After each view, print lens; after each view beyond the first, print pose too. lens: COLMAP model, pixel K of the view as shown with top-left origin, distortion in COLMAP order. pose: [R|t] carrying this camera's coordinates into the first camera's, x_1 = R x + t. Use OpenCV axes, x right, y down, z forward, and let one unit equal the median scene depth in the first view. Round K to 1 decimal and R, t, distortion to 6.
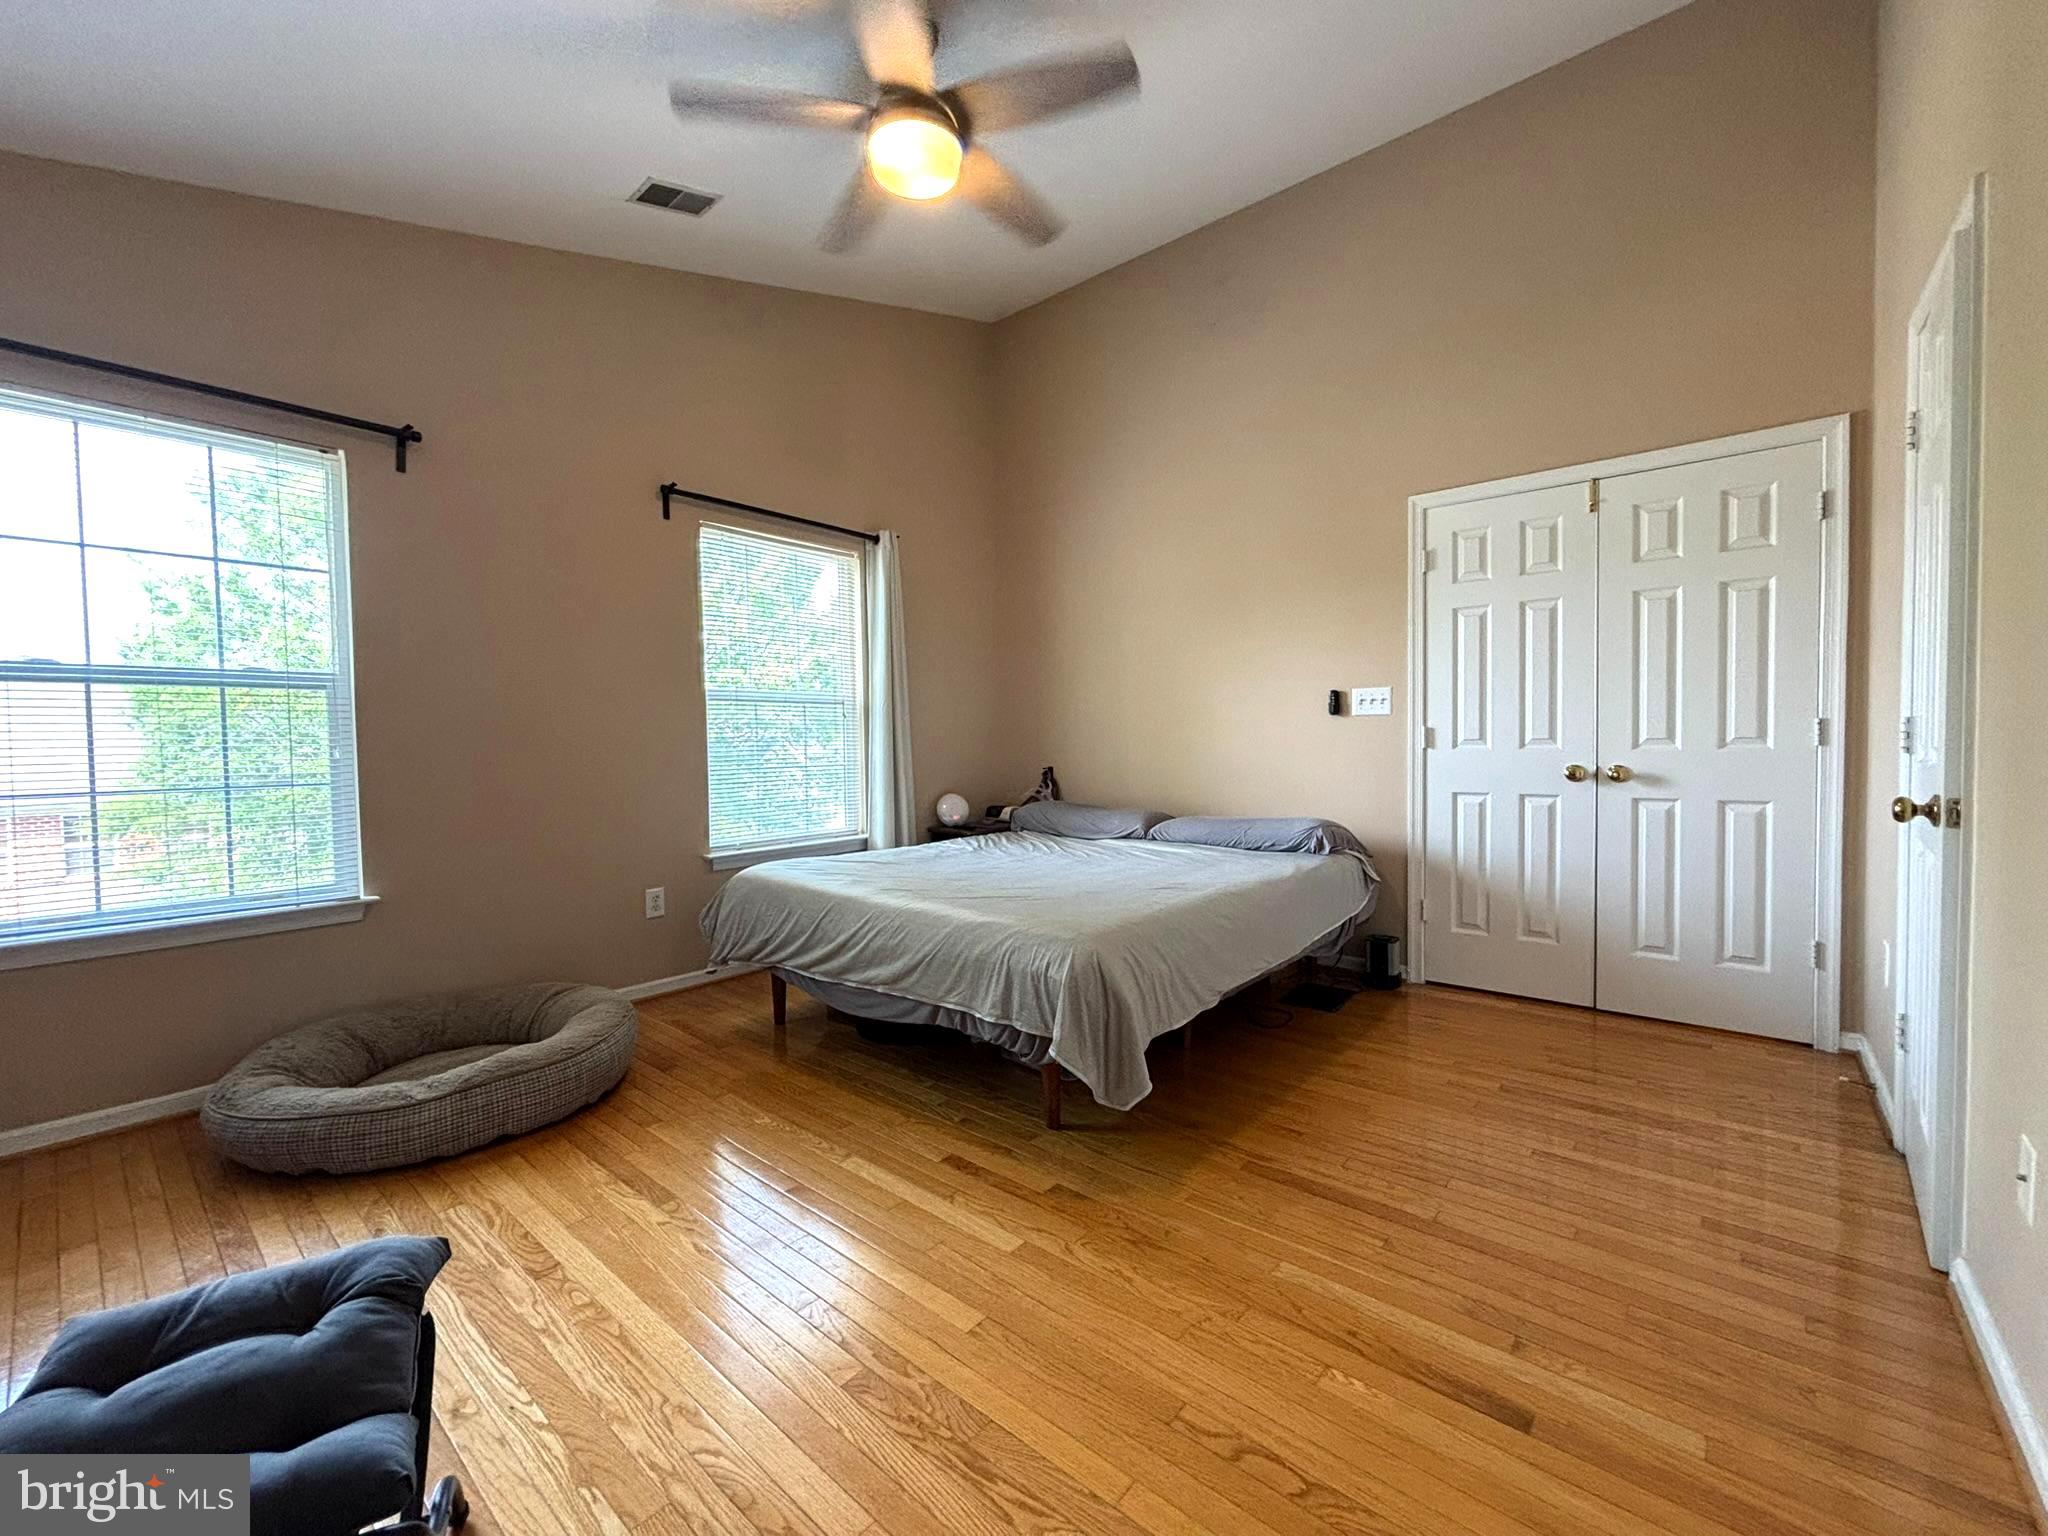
lens RADIAL K [[822.3, 0, 1021.2], [0, 822.3, 759.2], [0, 0, 1]] dist [0.000498, -0.000246]
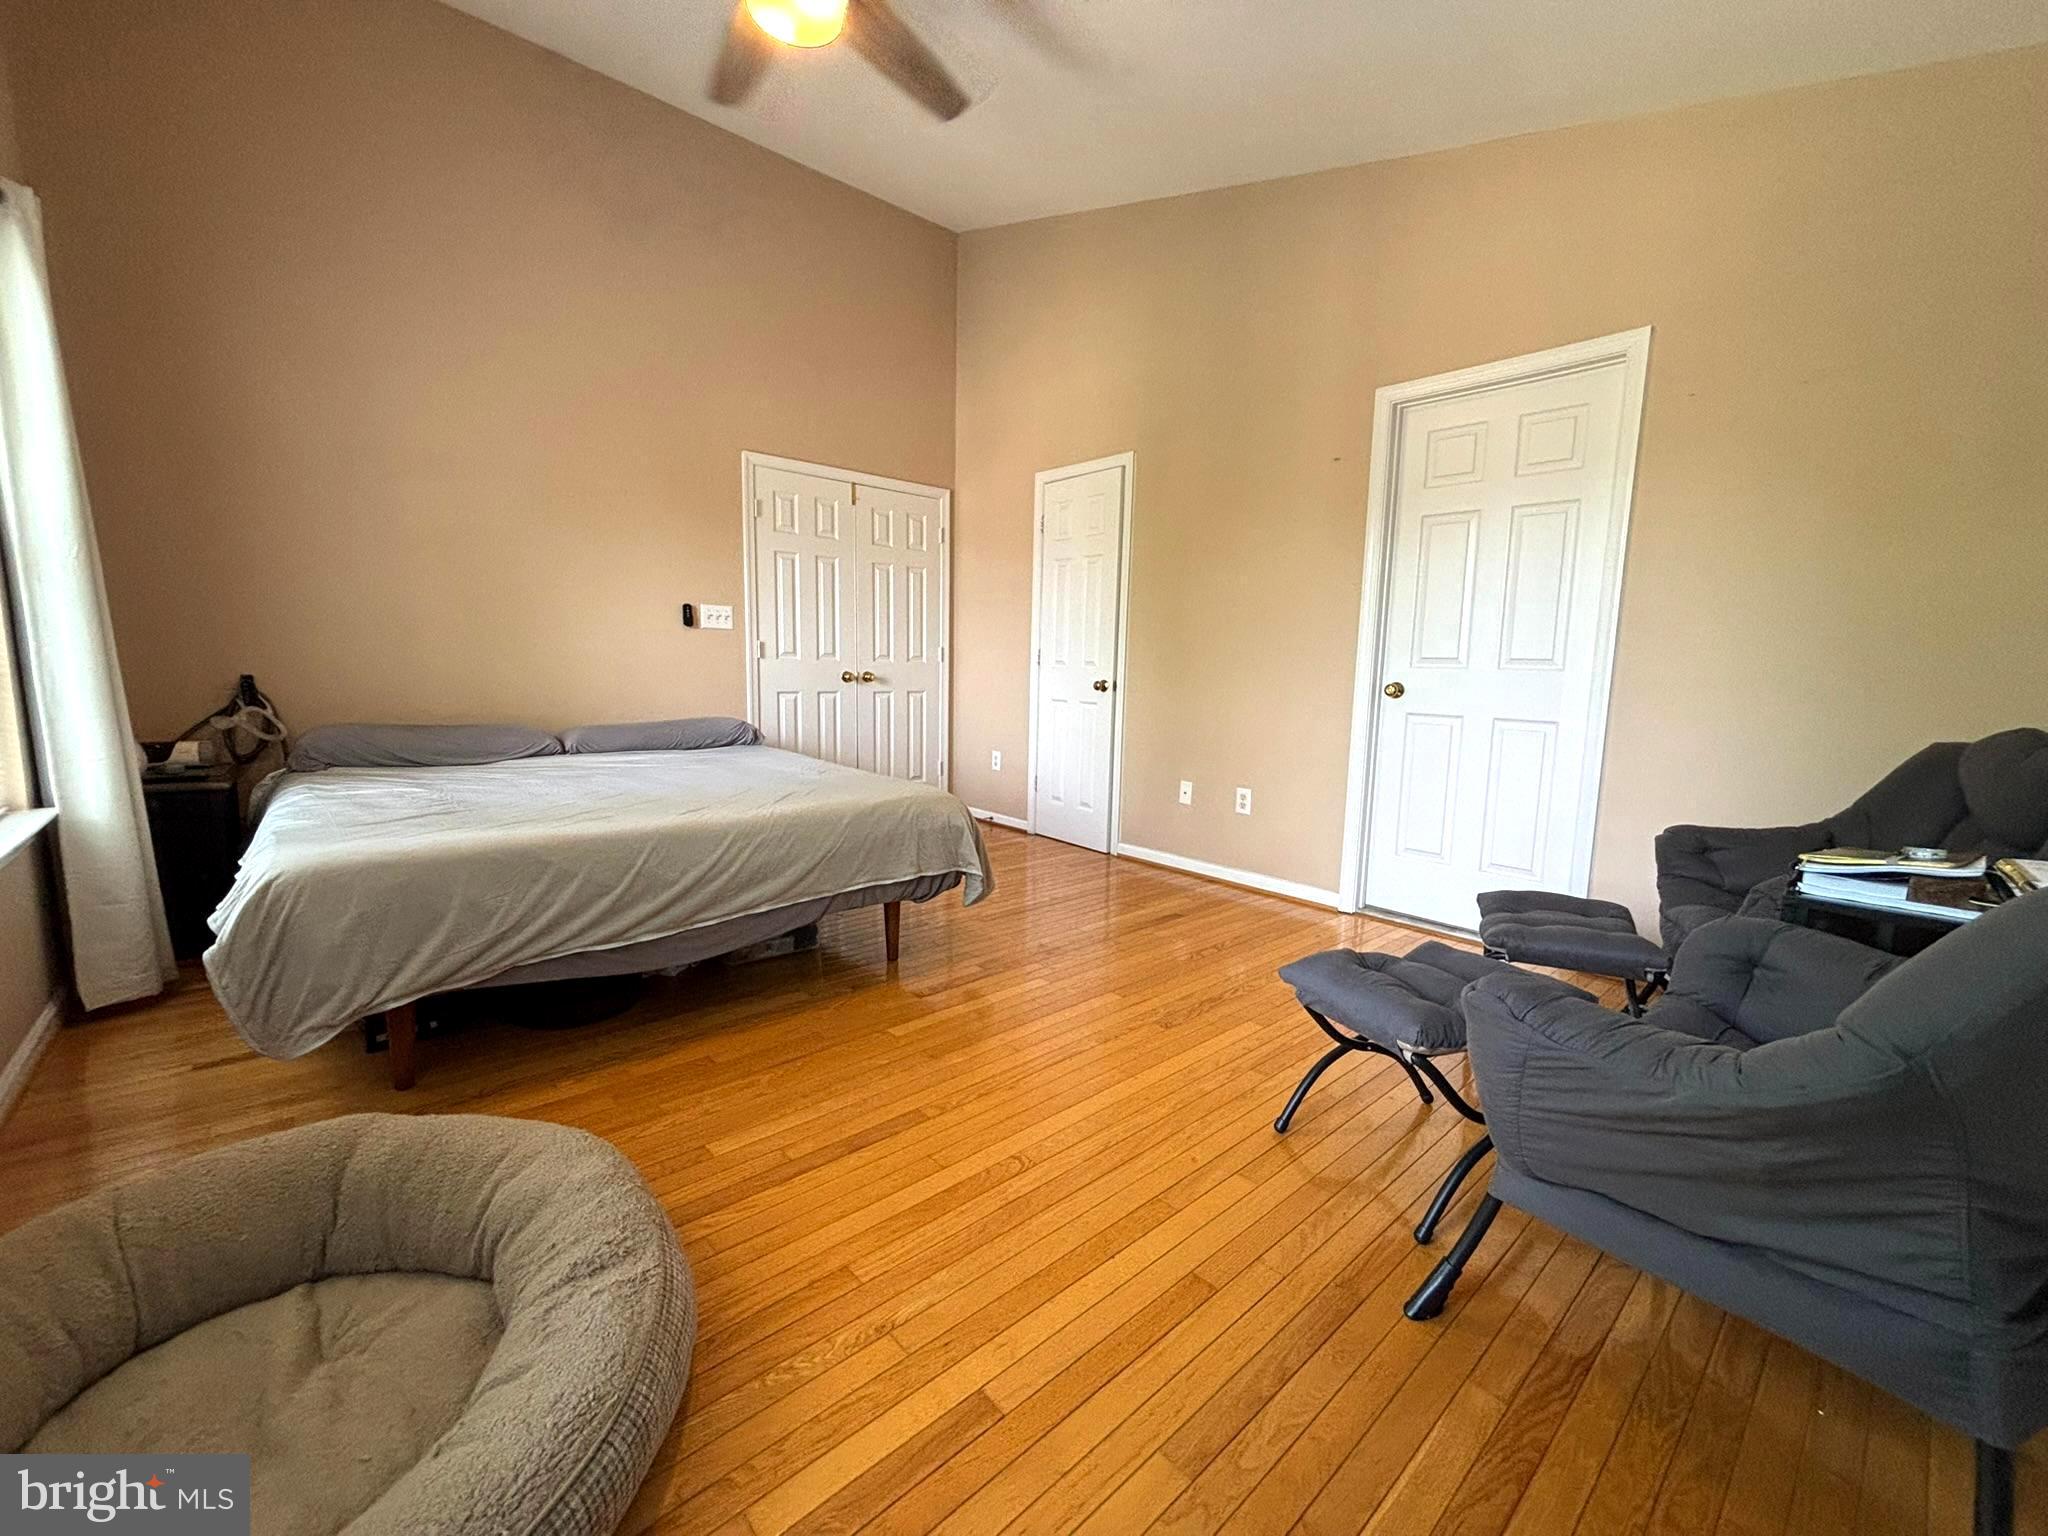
lens RADIAL K [[822.3, 0, 1024.5], [0, 822.3, 775.6], [0, 0, 1]] dist [0.000498, -0.000246]
pose [[0.131103, -0.119687, 0.984117, -0.875366], [-0.000989, 0.992669, 0.120859, 0.015620], [-0.991368, -0.016819, 0.130023, 0.500961]]
